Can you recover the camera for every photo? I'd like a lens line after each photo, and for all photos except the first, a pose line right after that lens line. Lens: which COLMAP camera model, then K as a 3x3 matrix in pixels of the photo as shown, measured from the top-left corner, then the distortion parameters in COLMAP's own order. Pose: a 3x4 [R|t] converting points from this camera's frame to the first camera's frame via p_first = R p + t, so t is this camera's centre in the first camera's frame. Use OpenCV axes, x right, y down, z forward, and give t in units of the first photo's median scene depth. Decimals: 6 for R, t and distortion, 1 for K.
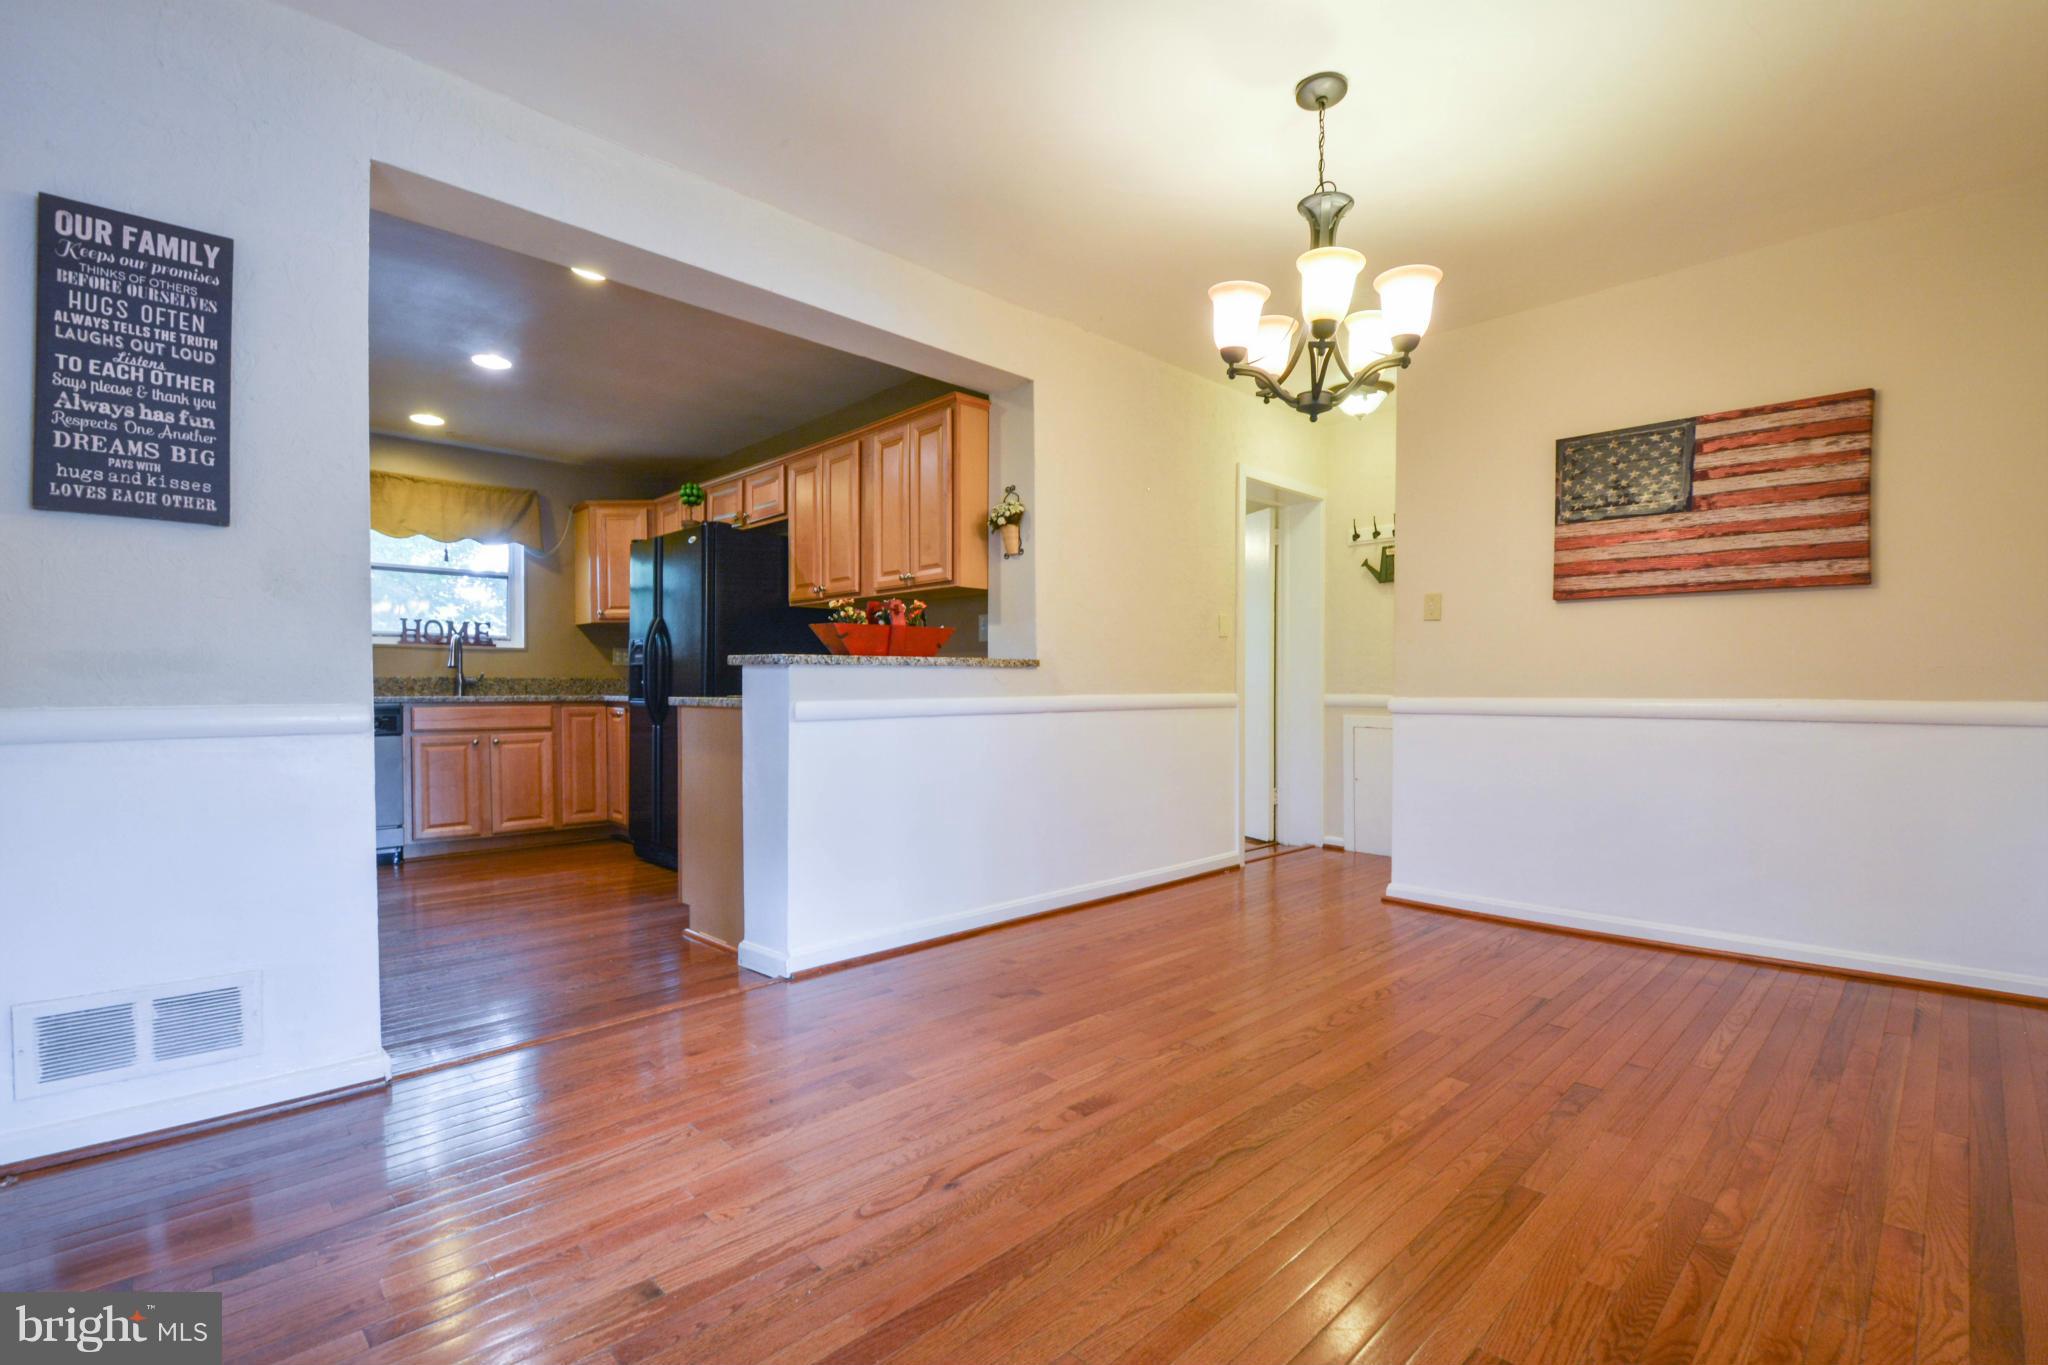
lens RADIAL K [[910.3, 0, 1013.2], [0, 910.3, 698.2], [0, 0, 1]] dist [0.015447, -0.008789]
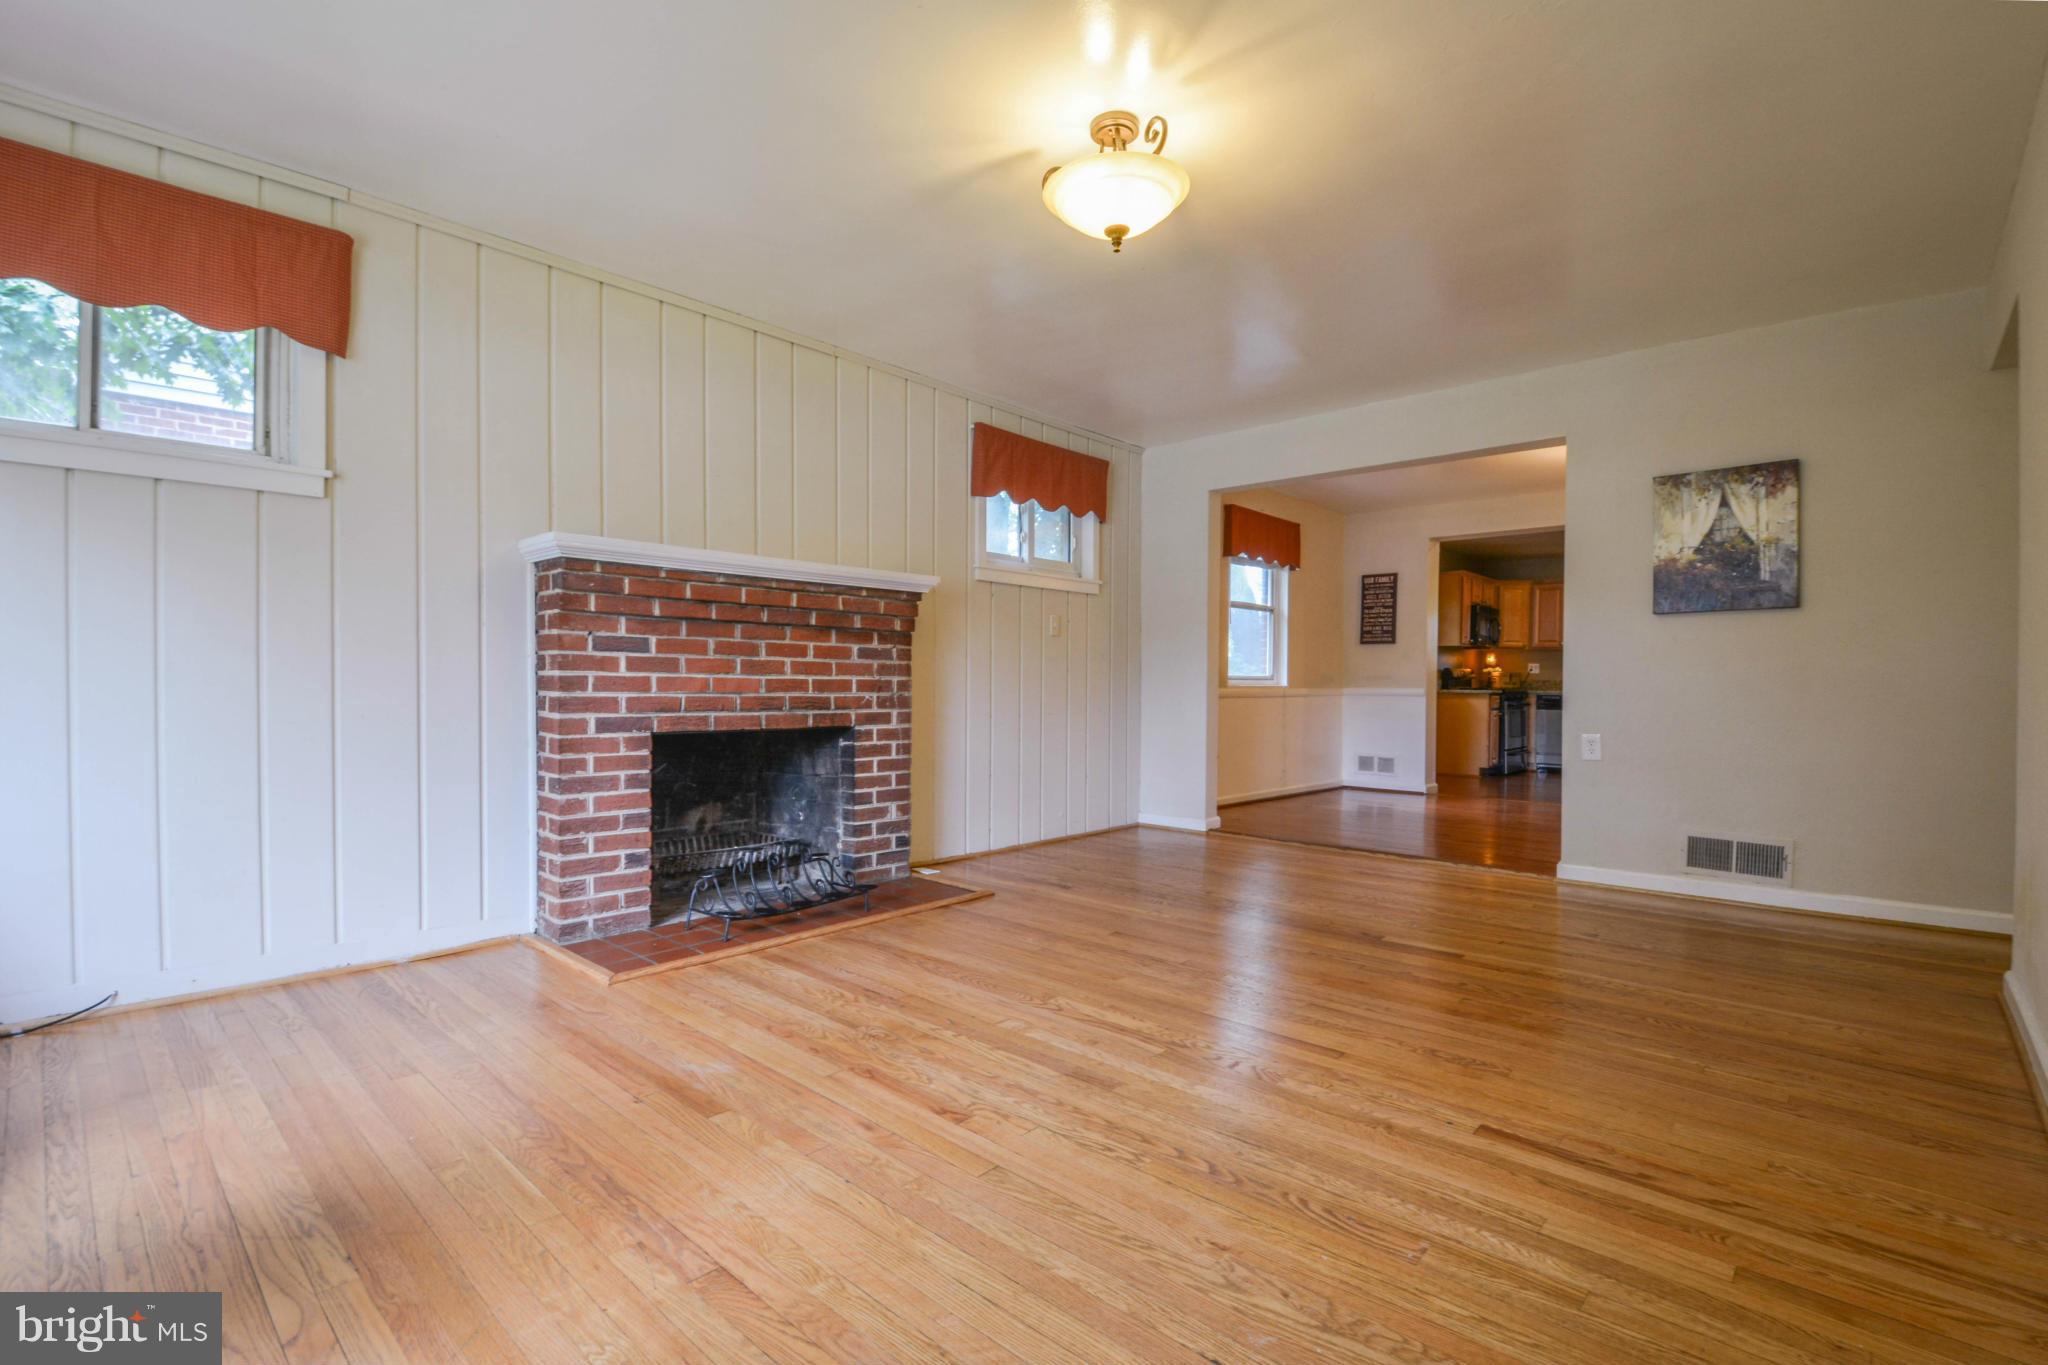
lens RADIAL K [[926.8, 0, 1027.6], [0, 926.8, 695.2], [0, 0, 1]] dist [0.013829, 0.000004]
pose [[0.061970, 0.013880, -0.997982, 1.611399], [-0.026264, 0.999580, 0.012271, 0.016453], [0.997732, 0.025451, 0.062308, -0.443349]]
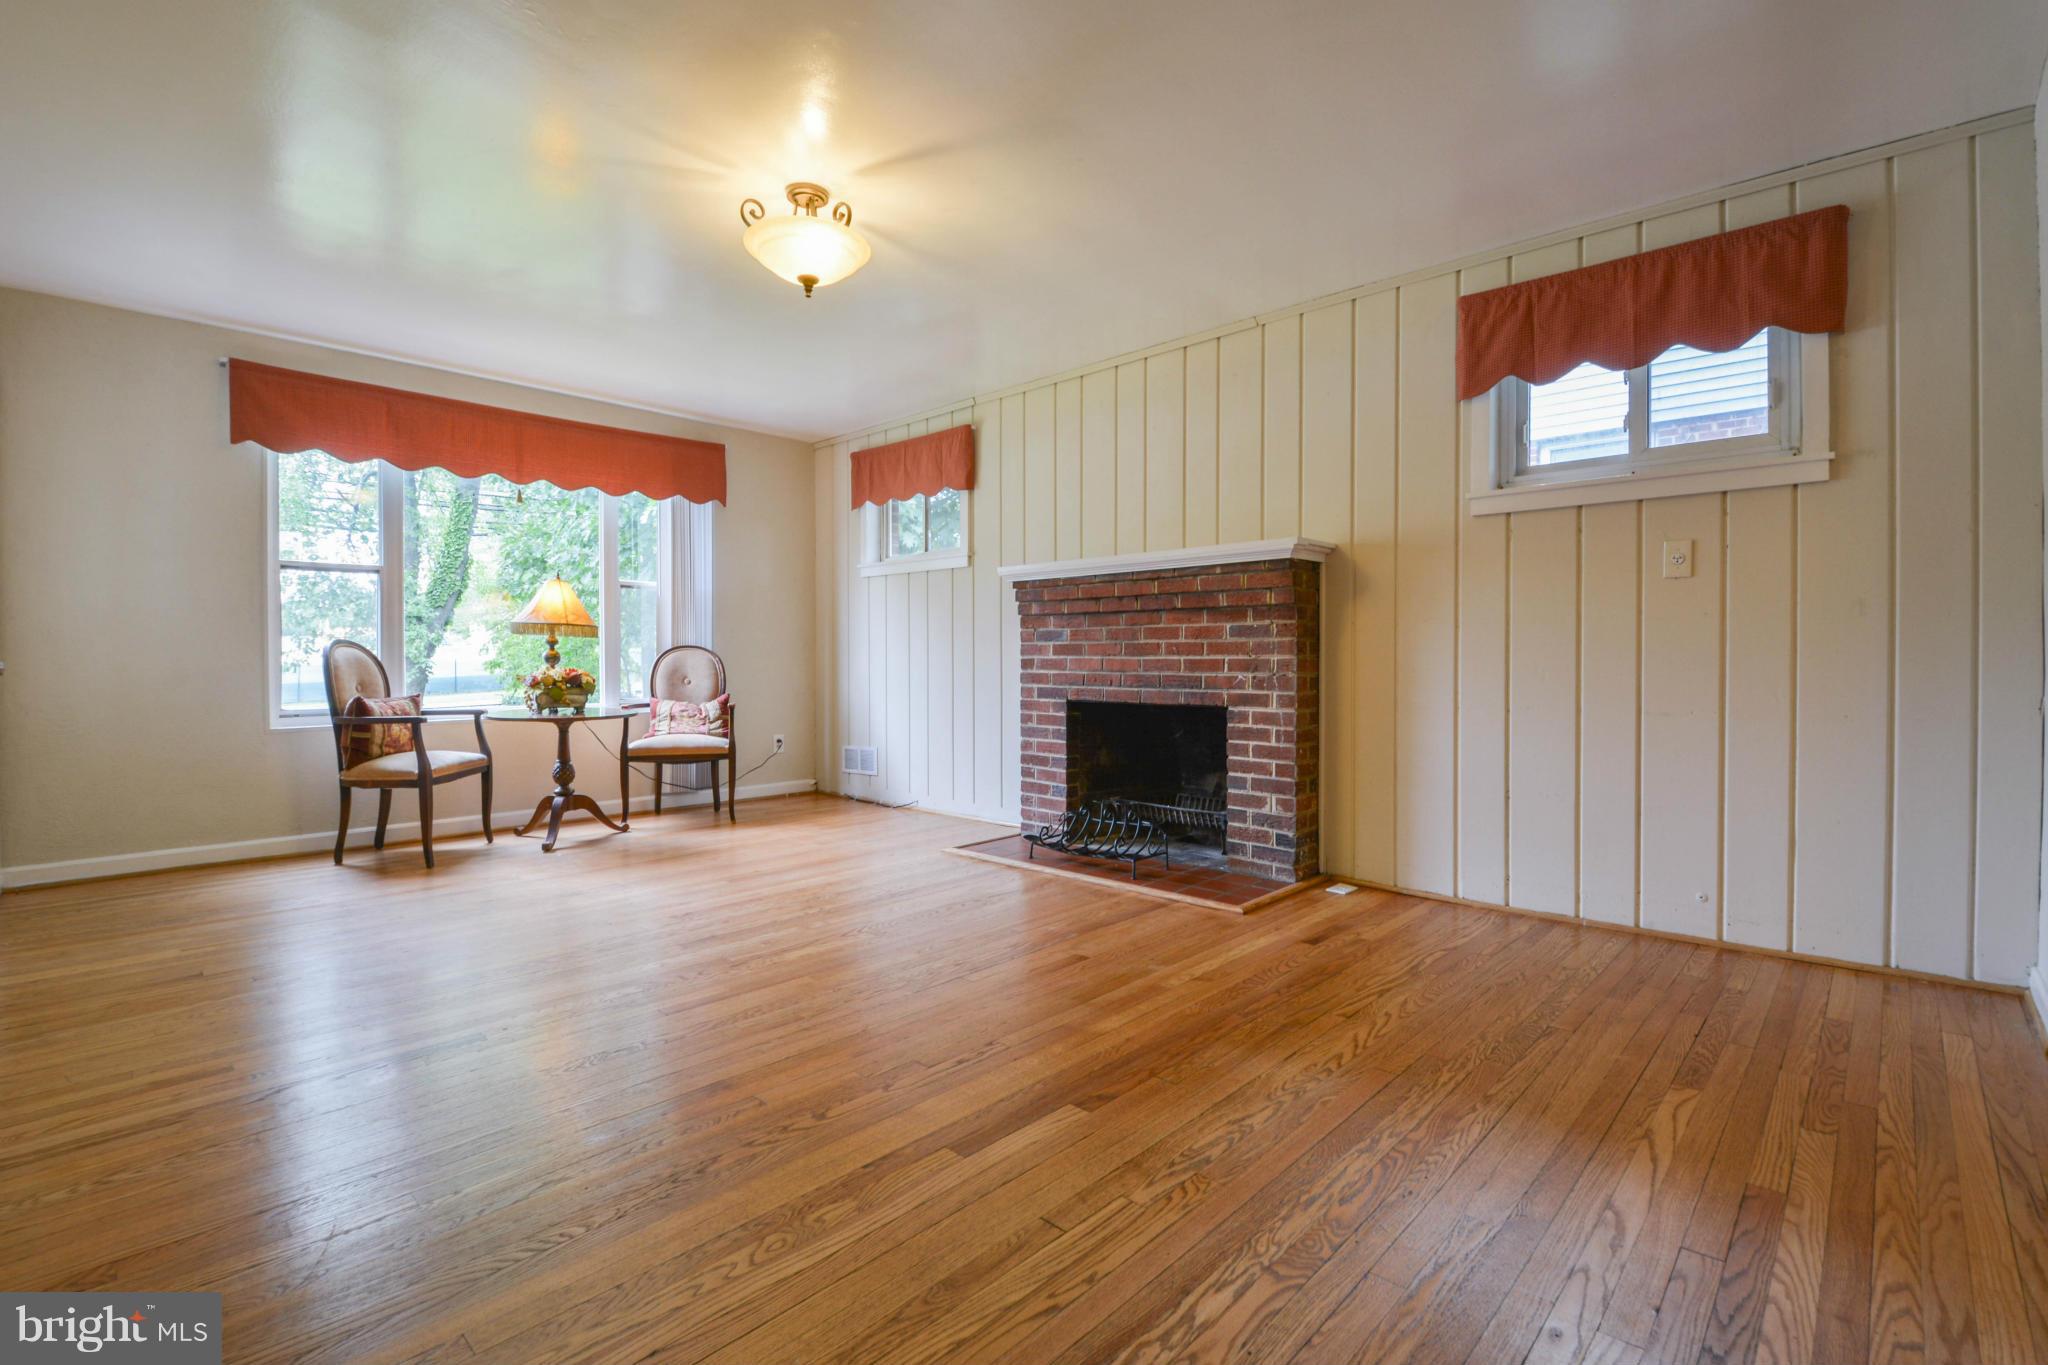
lens RADIAL K [[910.3, 0, 1038.3], [0, 910.3, 671.2], [0, 0, 1]] dist [0.015447, -0.008789]
pose [[-0.998245, 0.002874, -0.059145, 0.808112], [0.001076, 0.999537, 0.030399, -0.000719], [0.059205, 0.030282, -0.997786, 0.433019]]
